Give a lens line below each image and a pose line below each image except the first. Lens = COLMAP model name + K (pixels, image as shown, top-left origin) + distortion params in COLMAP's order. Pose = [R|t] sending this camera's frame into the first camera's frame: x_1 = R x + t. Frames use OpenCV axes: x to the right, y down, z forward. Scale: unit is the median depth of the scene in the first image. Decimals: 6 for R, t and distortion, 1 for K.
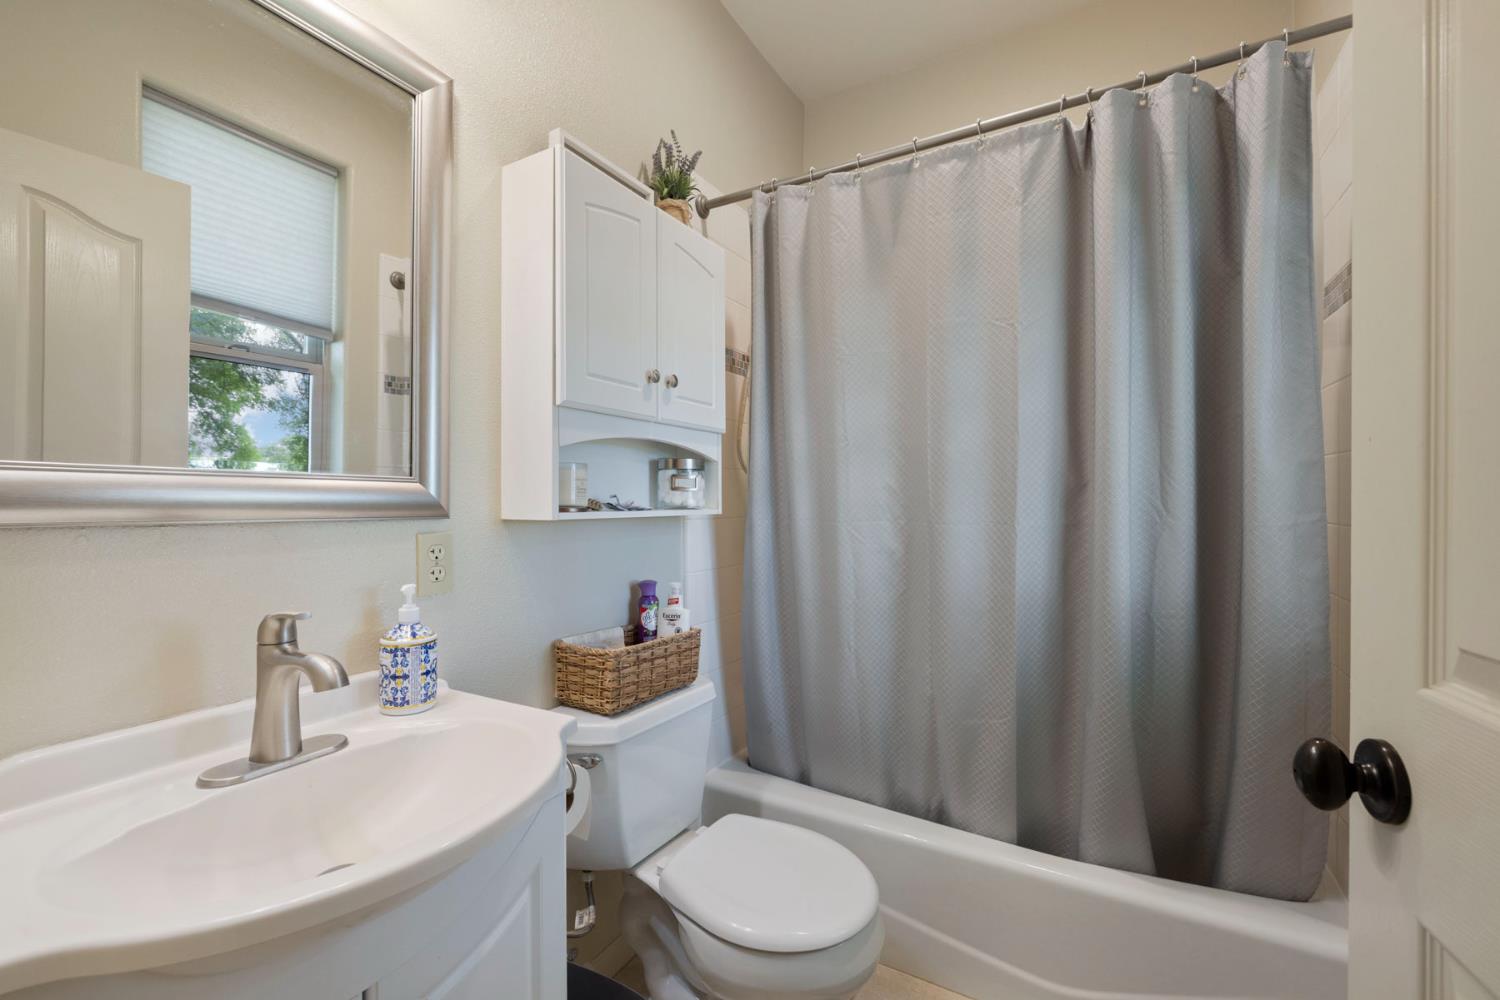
lens RADIAL K [[628.3, 0, 750.8], [0, 628.3, 501.2], [0, 0, 1]] dist [0.001338, 0.000024]
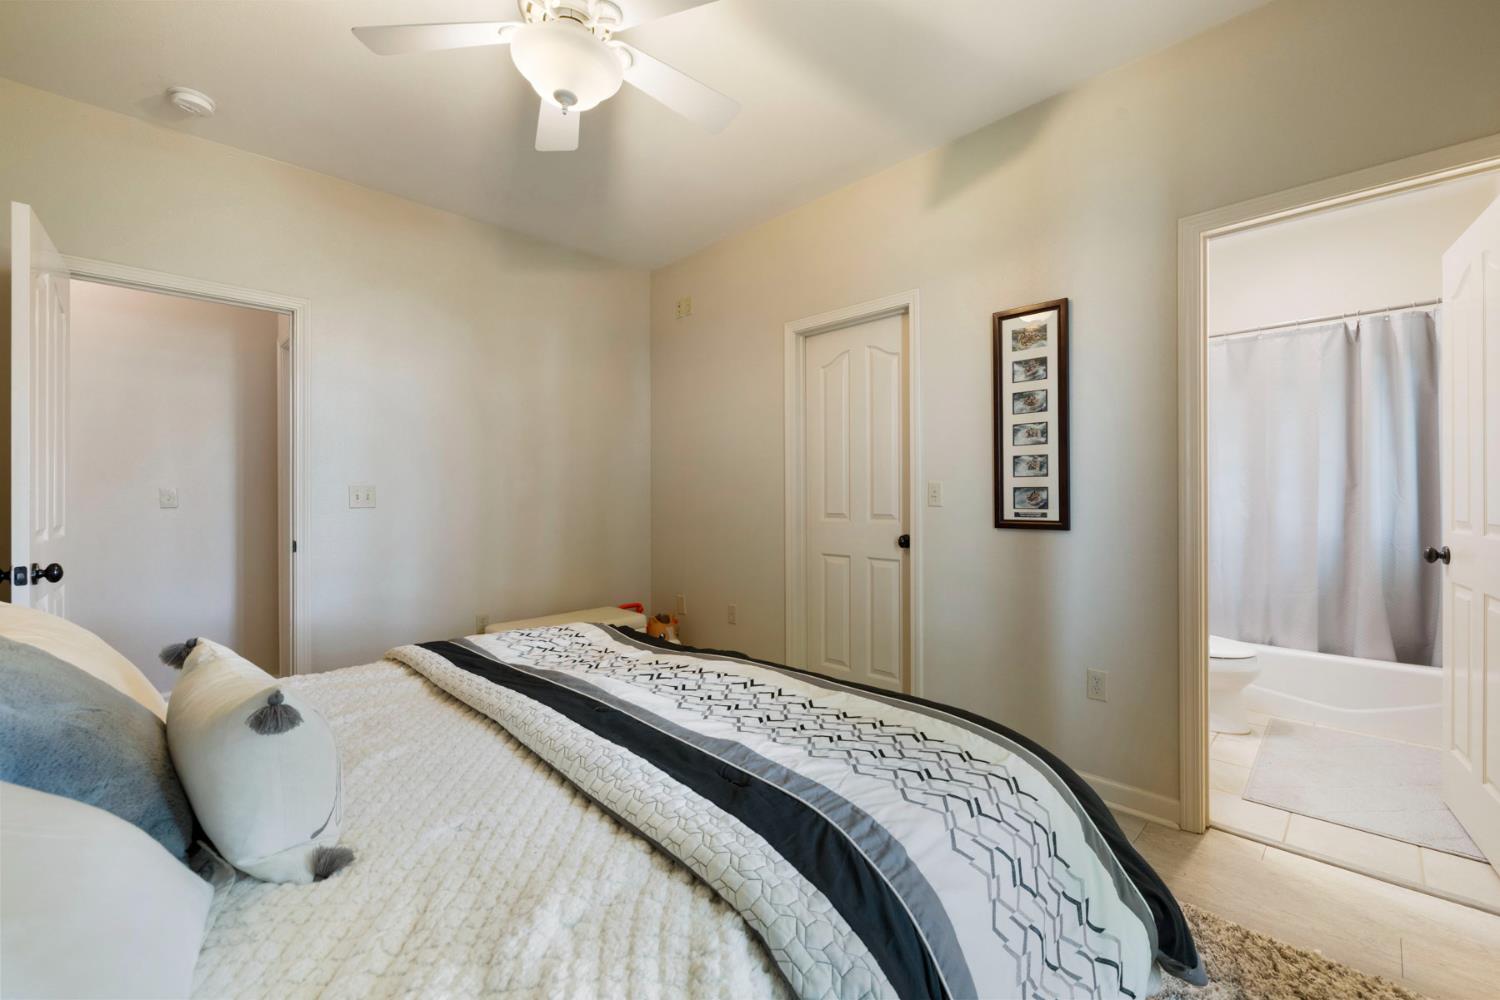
lens RADIAL K [[628.3, 0, 749.6], [0, 628.3, 495.8], [0, 0, 1]] dist [0.001338, 0.000024]
pose [[0.965780, -0.001966, -0.259354, -0.969058], [0.001141, 0.999994, -0.003329, 0.017524], [0.259359, 0.002920, 0.965777, -1.712823]]
